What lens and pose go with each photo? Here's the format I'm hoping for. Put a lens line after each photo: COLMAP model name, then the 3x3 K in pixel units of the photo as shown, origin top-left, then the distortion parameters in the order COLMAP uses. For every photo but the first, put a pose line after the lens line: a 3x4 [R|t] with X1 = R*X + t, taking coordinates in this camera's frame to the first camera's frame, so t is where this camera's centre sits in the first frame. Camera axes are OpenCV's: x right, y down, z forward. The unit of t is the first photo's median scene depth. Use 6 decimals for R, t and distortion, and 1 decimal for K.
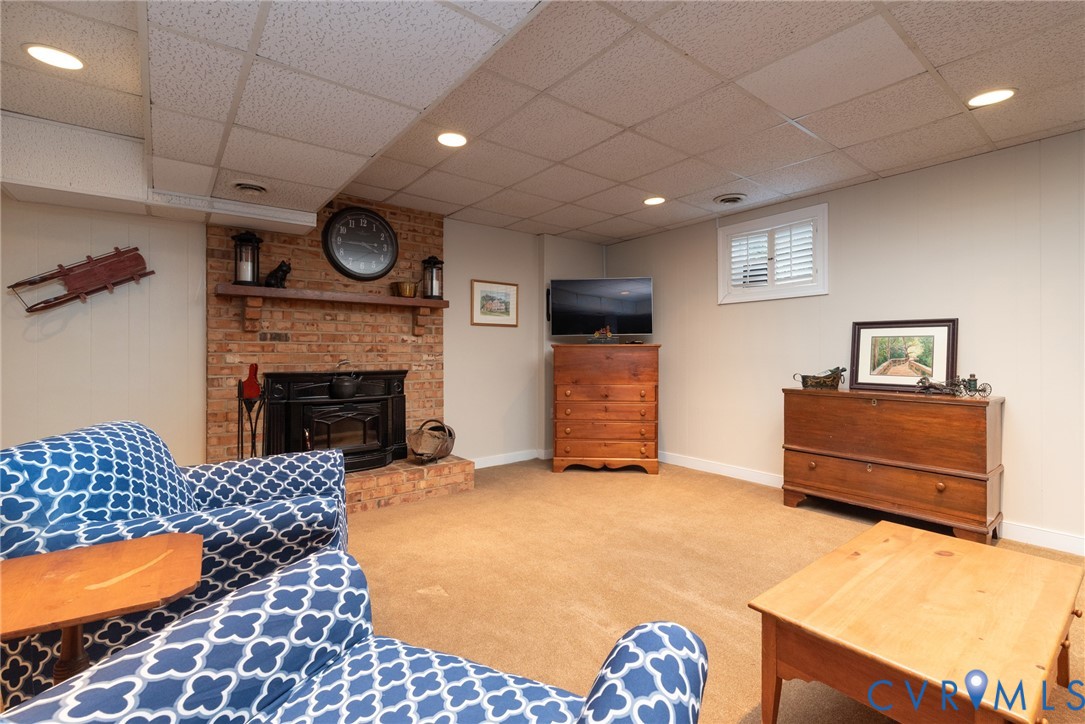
lens RADIAL K [[465.9, 0, 548.2], [0, 465.9, 356.9], [0, 0, 1]] dist [0.001579, -0.000526]
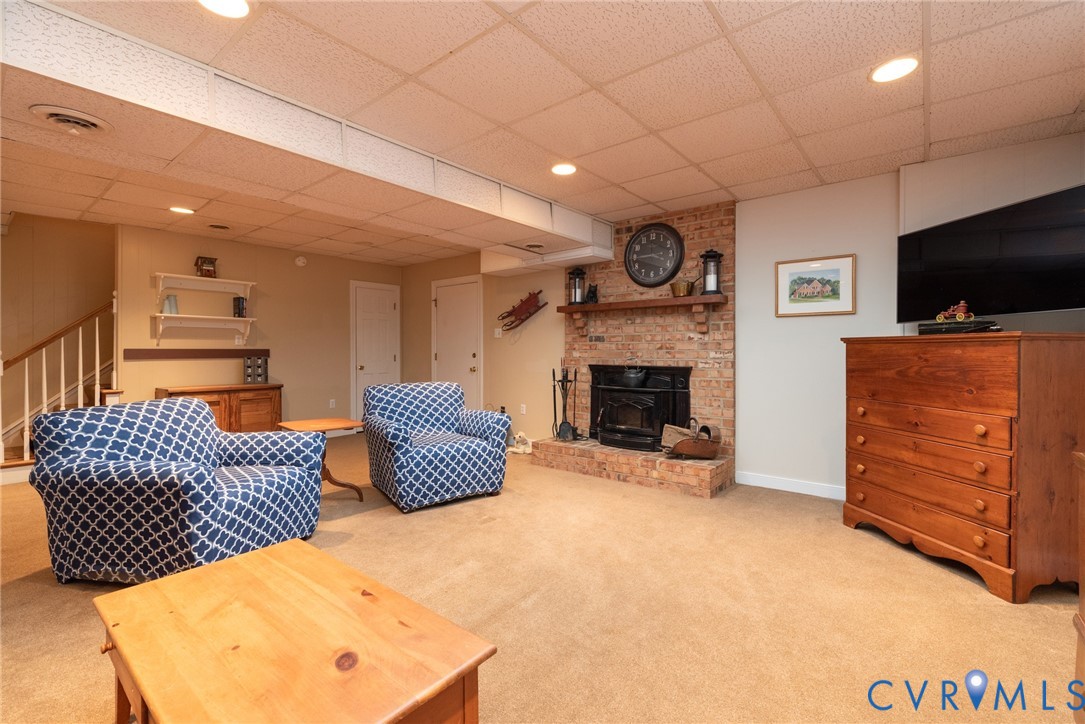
lens RADIAL K [[465.9, 0, 549.0], [0, 465.9, 358.3], [0, 0, 1]] dist [0.001579, -0.000526]
pose [[0.246780, 0.015666, -0.968945, 0.632856], [-0.007461, 0.999870, 0.014266, -0.003287], [0.969043, 0.003709, 0.246864, 0.457429]]
